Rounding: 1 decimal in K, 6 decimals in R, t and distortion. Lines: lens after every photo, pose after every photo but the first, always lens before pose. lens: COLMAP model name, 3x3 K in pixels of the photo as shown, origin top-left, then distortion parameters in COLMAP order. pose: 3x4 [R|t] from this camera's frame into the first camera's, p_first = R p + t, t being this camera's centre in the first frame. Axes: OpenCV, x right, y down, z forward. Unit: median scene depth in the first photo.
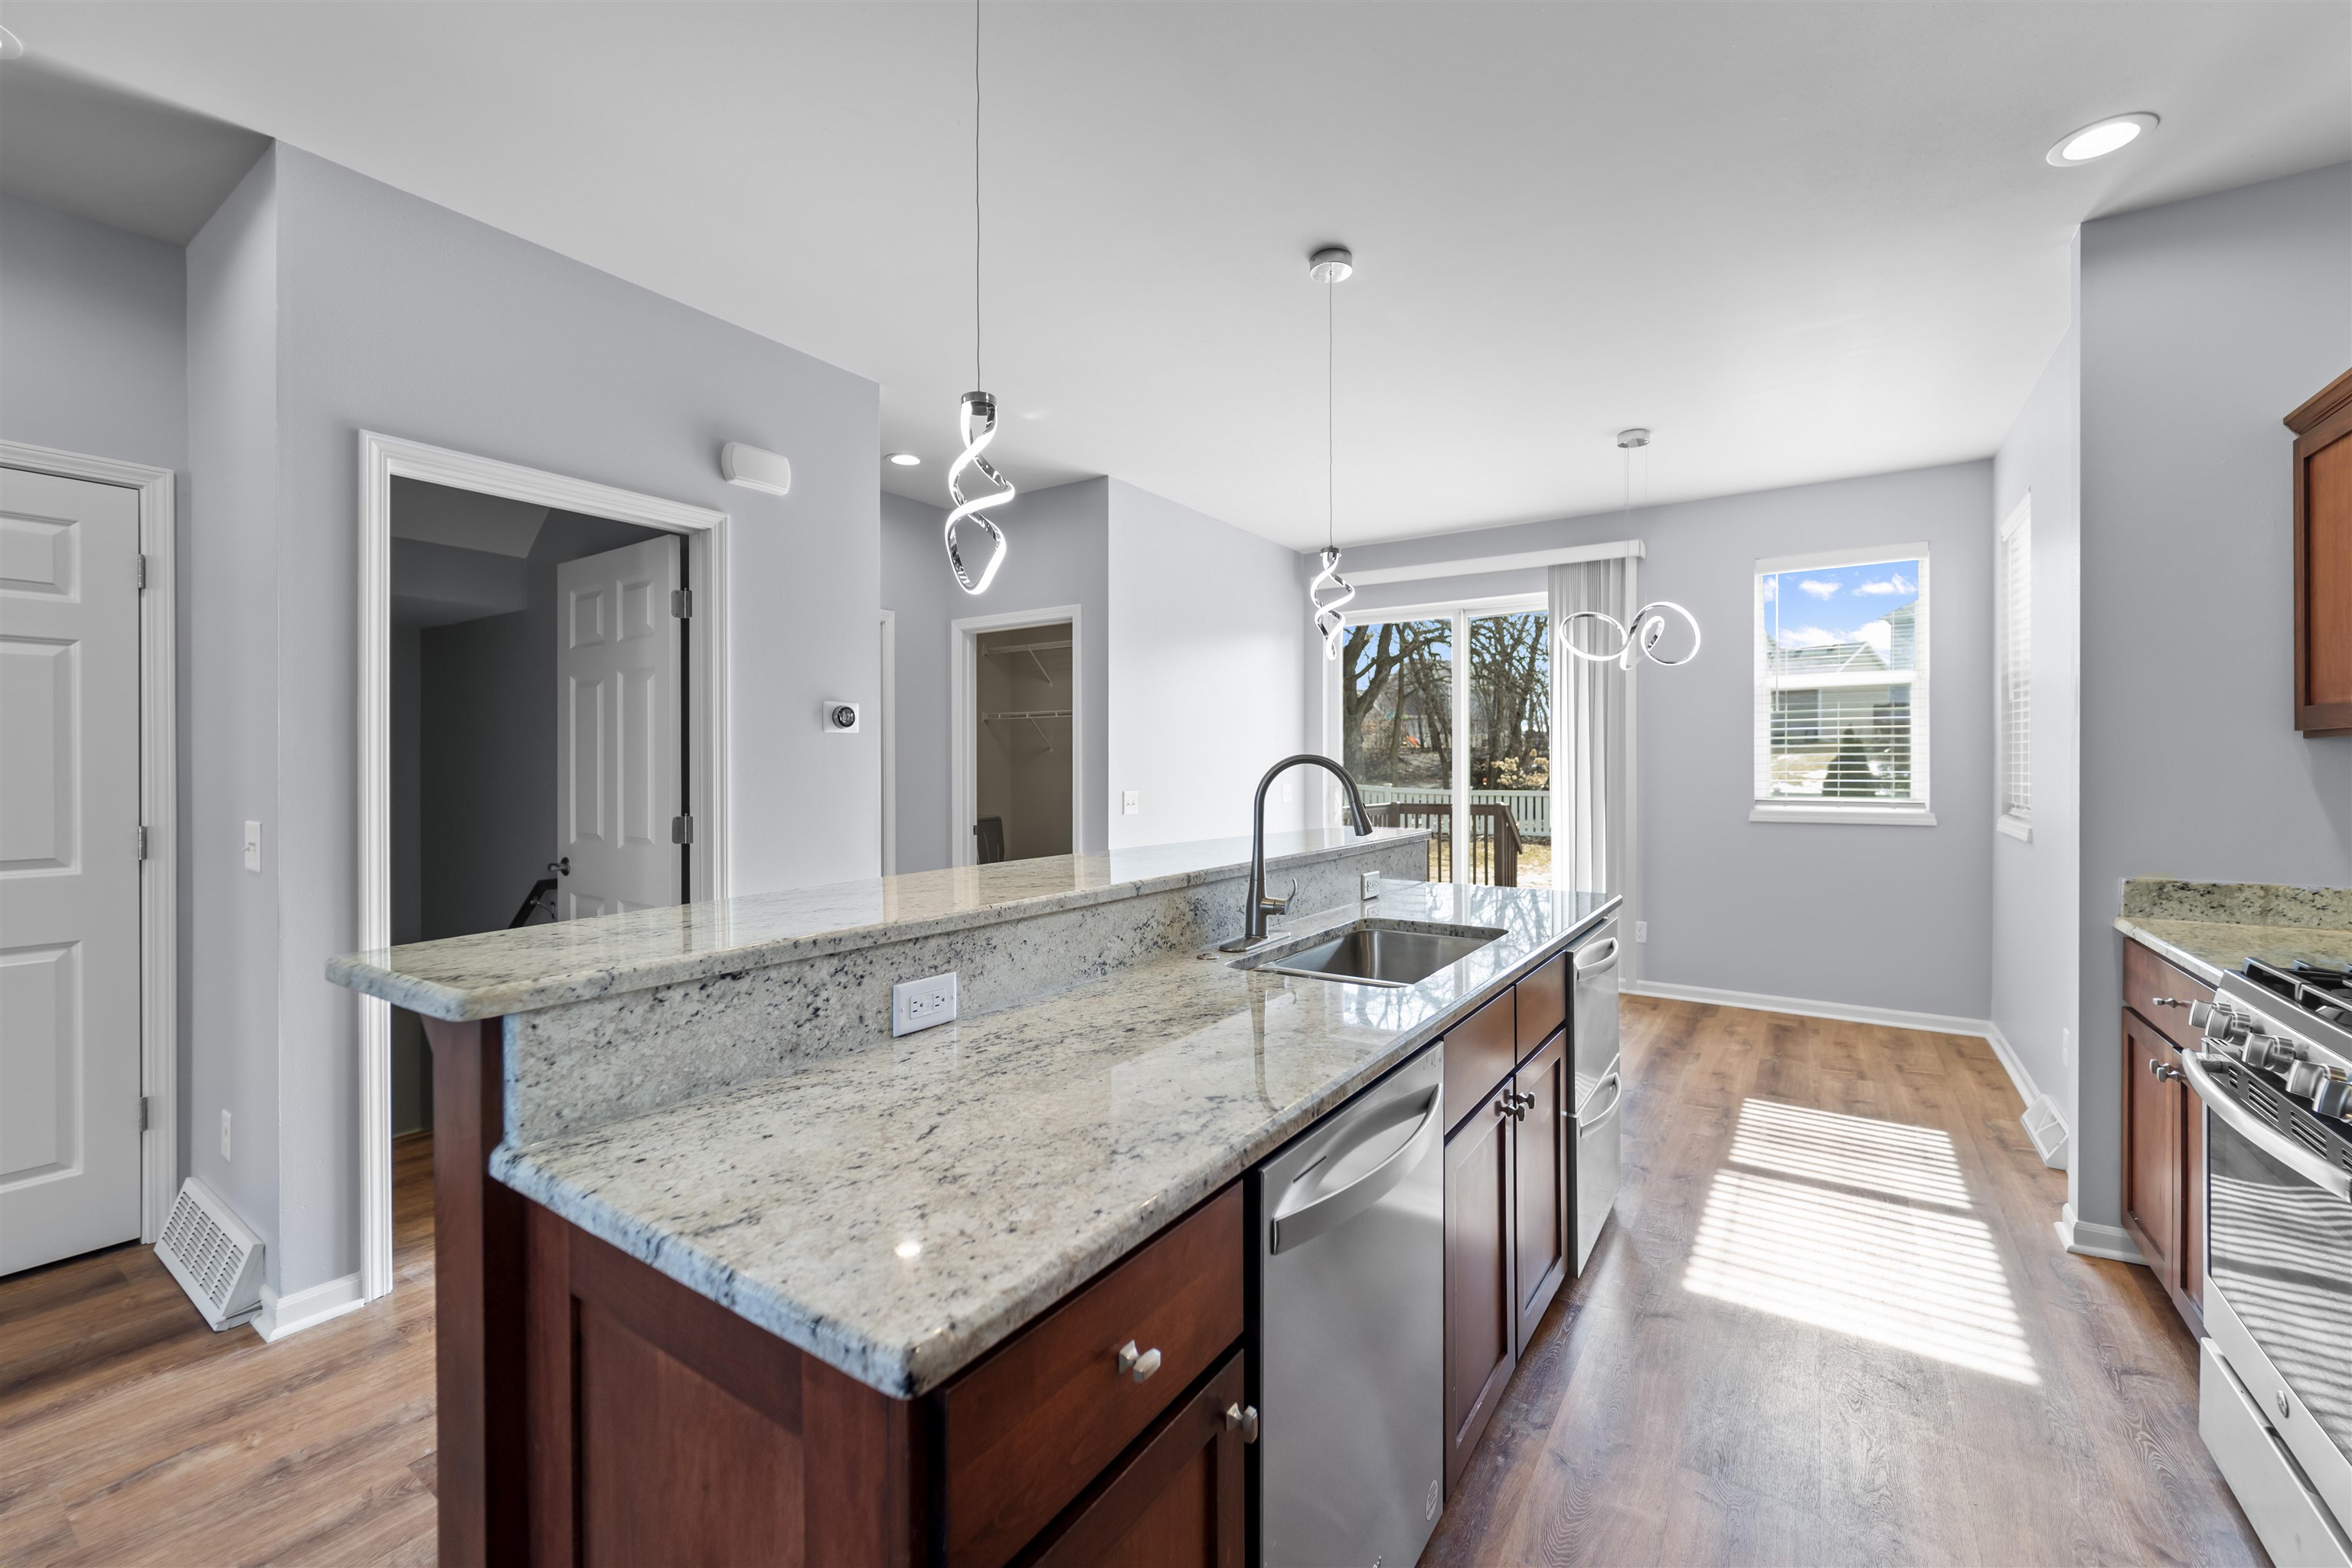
lens RADIAL K [[949.6, 0, 1181.3], [0, 949.6, 766.1], [0, 0, 1]] dist [0.004357, -0.003142]
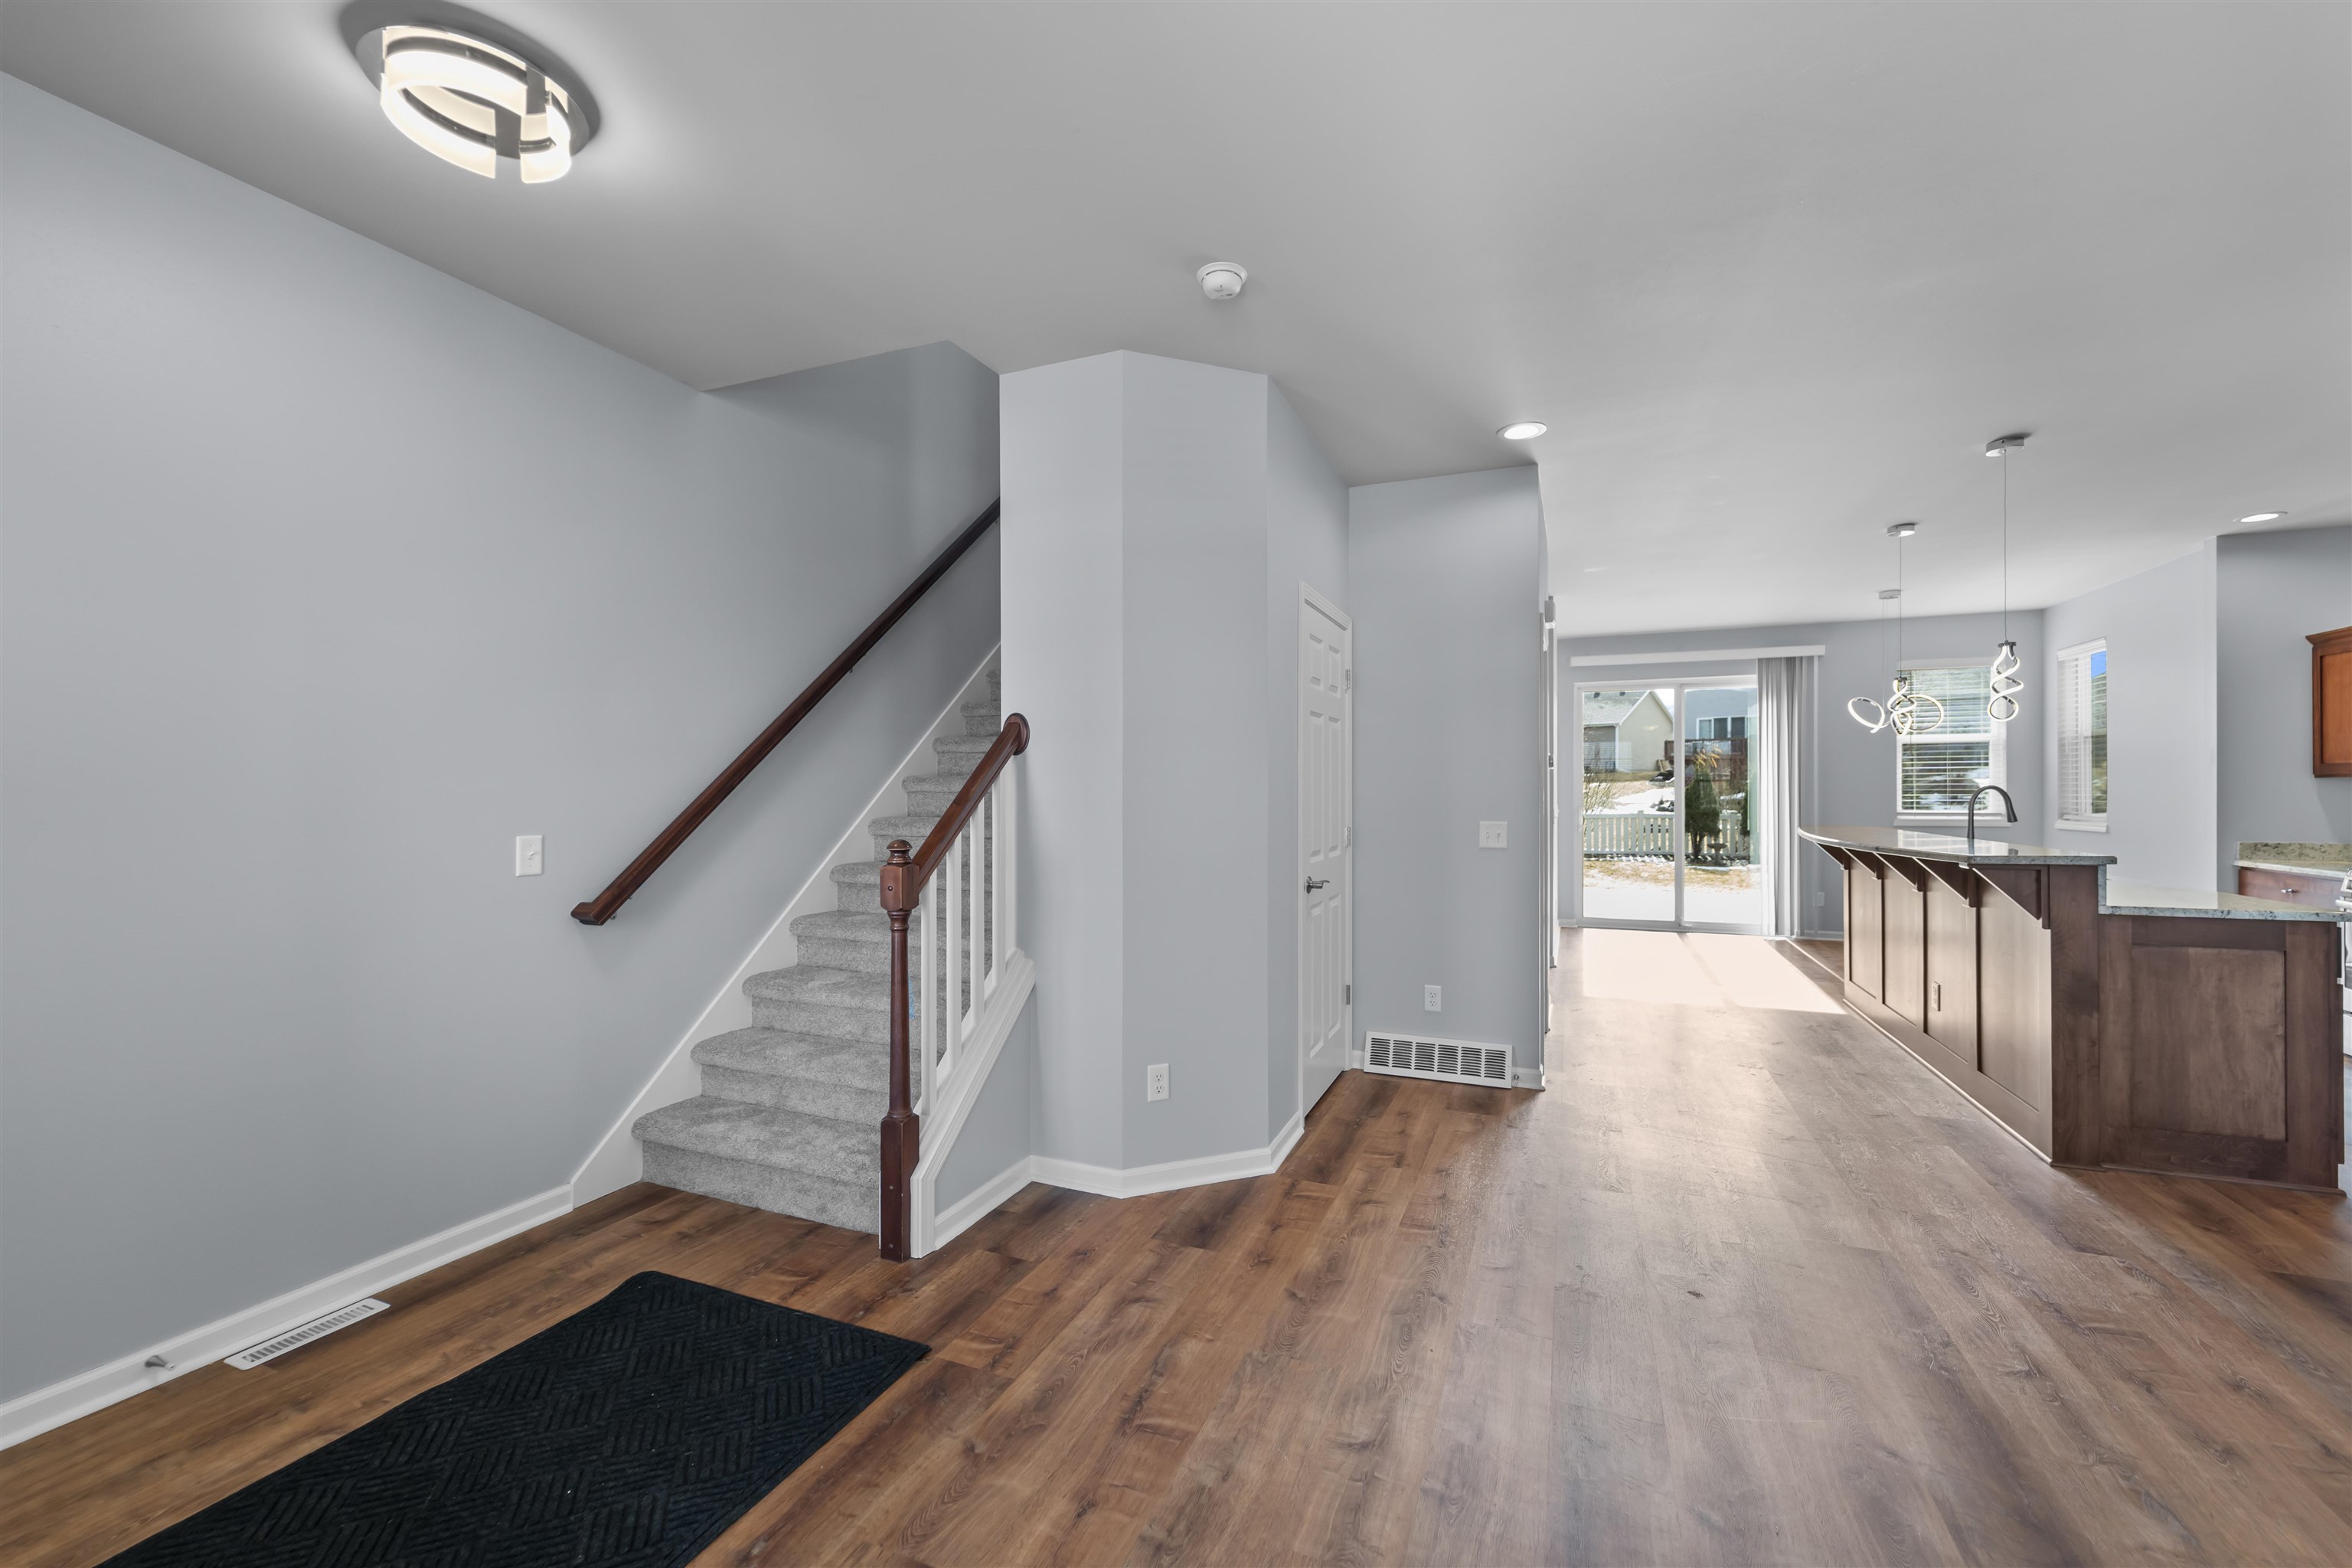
lens RADIAL K [[949.6, 0, 1164.4], [0, 949.6, 794.2], [0, 0, 1]] dist [0.004357, -0.003142]
pose [[0.978116, -0.001601, 0.208053, -1.752483], [0.001488, 0.999999, 0.000702, 0.003311], [-0.208054, -0.000377, 0.978117, -0.576678]]
